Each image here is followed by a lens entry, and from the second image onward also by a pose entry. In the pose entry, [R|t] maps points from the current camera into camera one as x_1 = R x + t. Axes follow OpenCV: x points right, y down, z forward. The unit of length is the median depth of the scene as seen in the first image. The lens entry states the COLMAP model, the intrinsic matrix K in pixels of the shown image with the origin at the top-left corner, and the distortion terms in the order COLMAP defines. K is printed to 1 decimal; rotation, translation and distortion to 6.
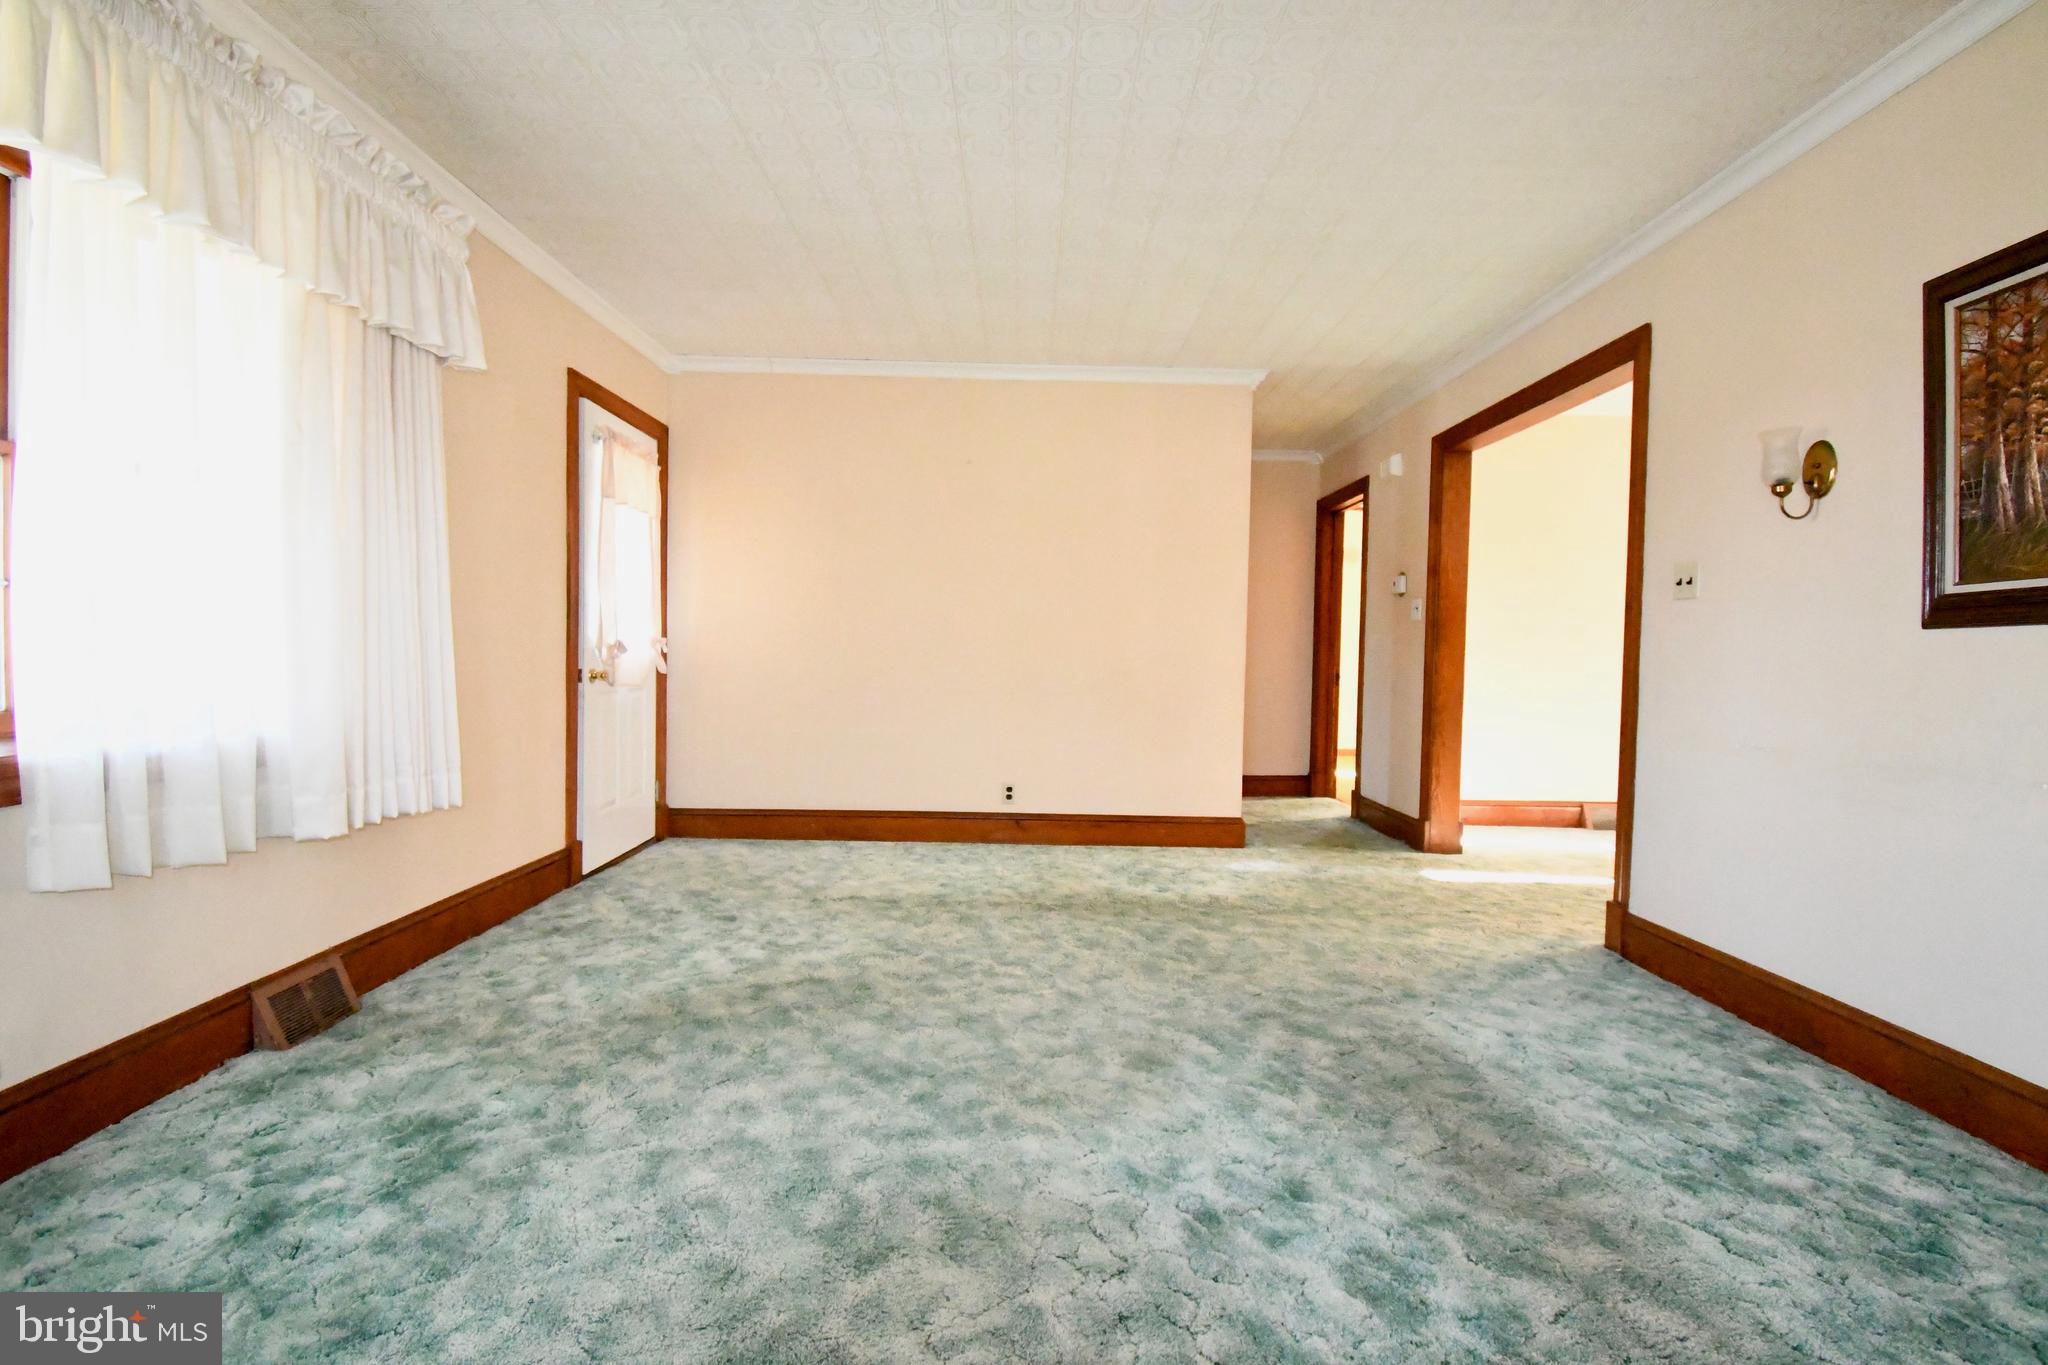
lens RADIAL K [[905.3, 0, 1027.0], [0, 905.3, 679.9], [0, 0, 1]] dist [0.028664, -0.032319]
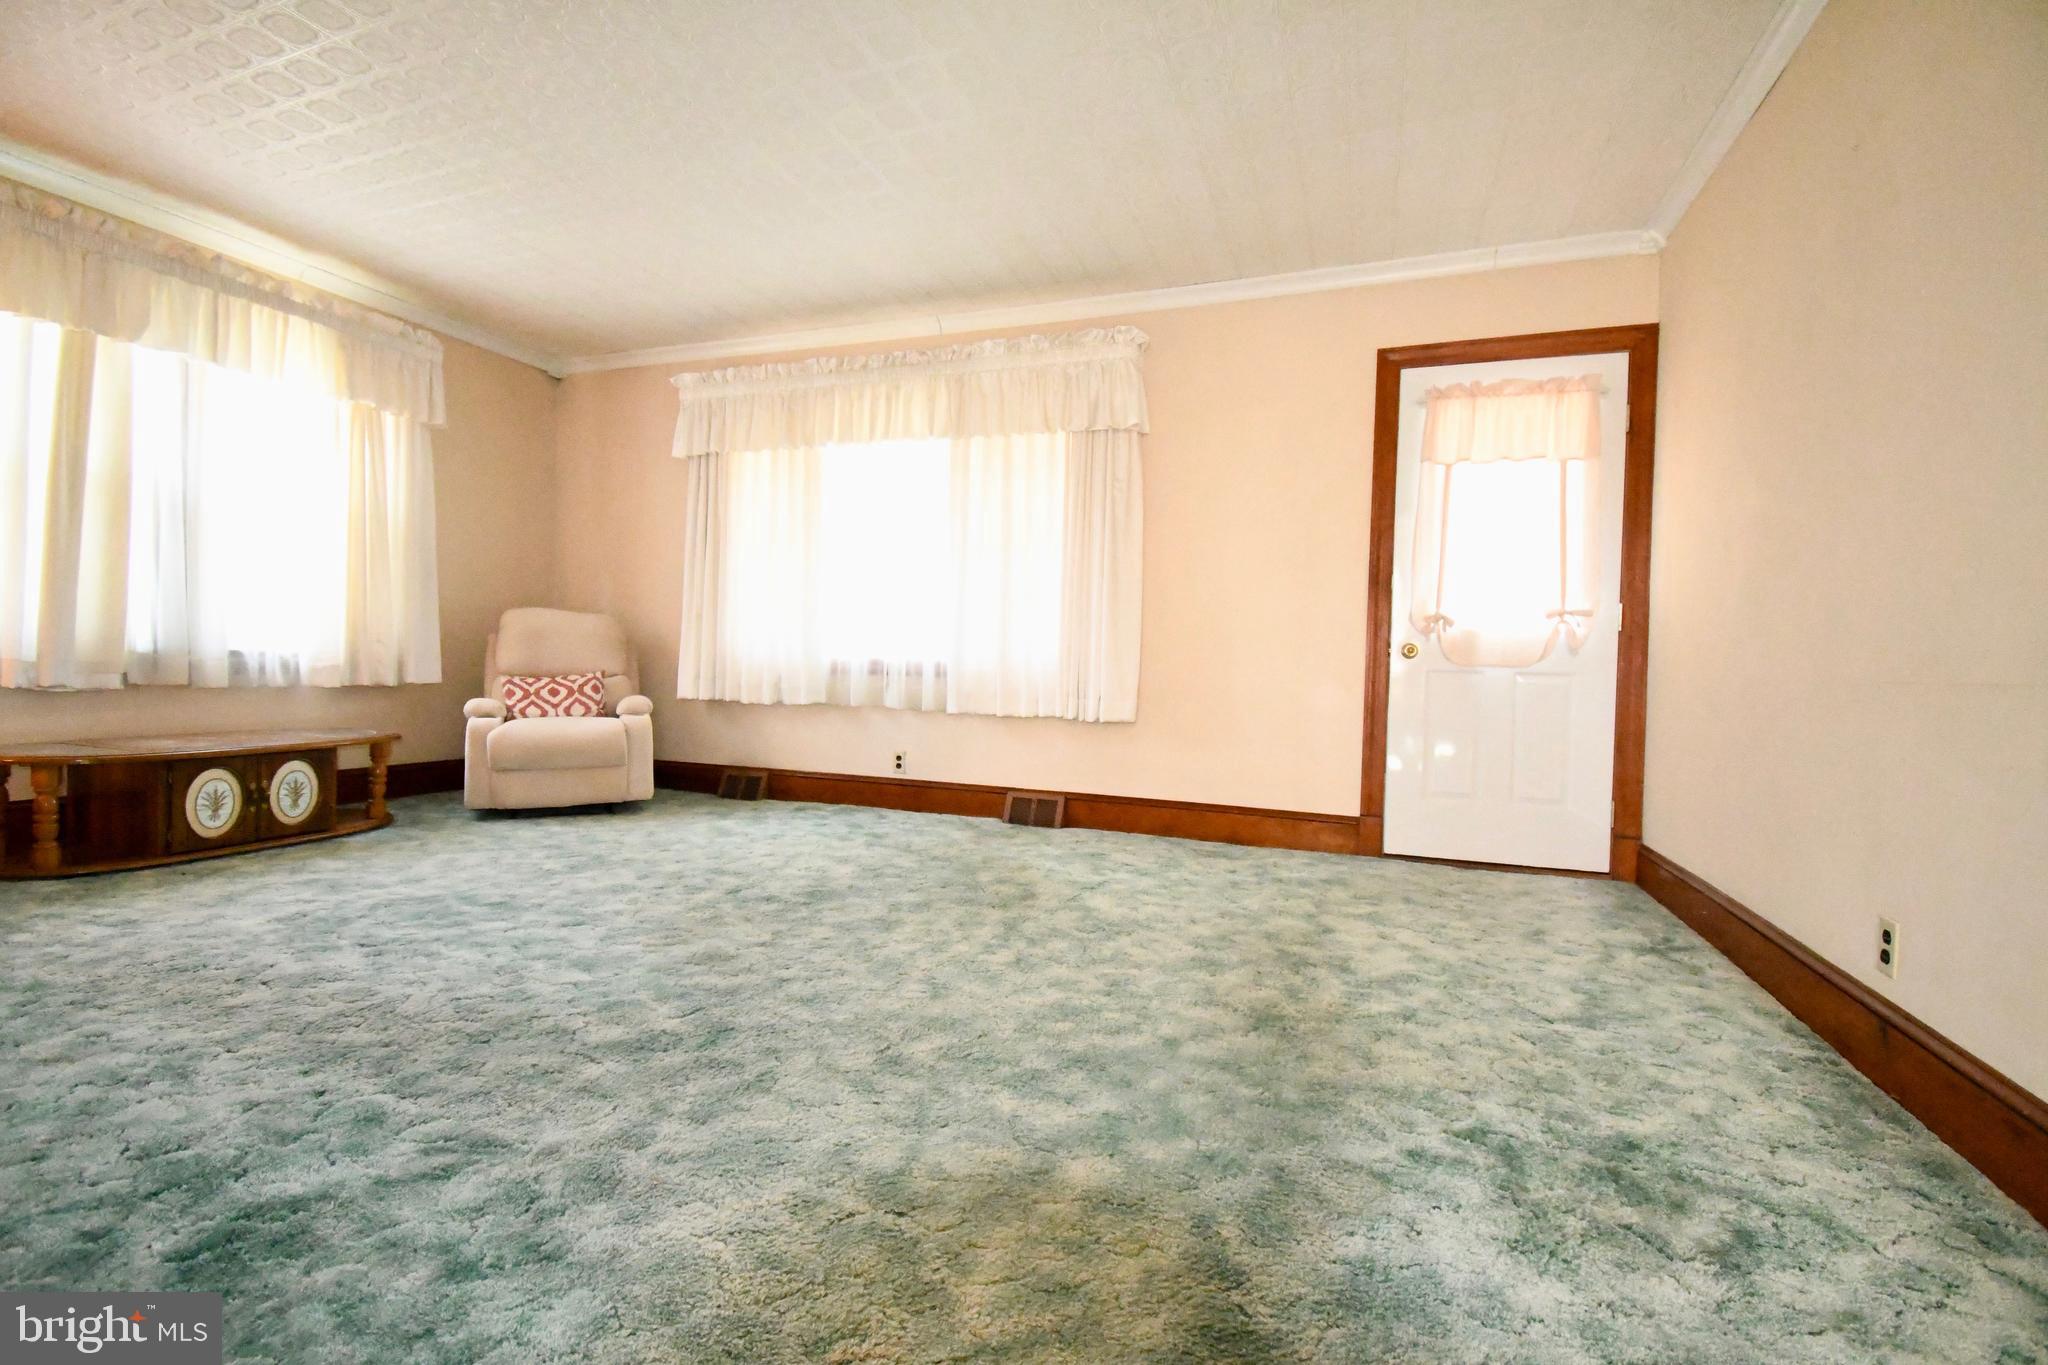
lens RADIAL K [[905.3, 0, 1027.0], [0, 905.3, 679.9], [0, 0, 1]] dist [0.028664, -0.032319]
pose [[-0.364935, -0.015959, -0.930896, 0.749016], [-0.060529, 0.998145, 0.006617, 0.058137], [0.929063, 0.058761, -0.365224, 1.301856]]
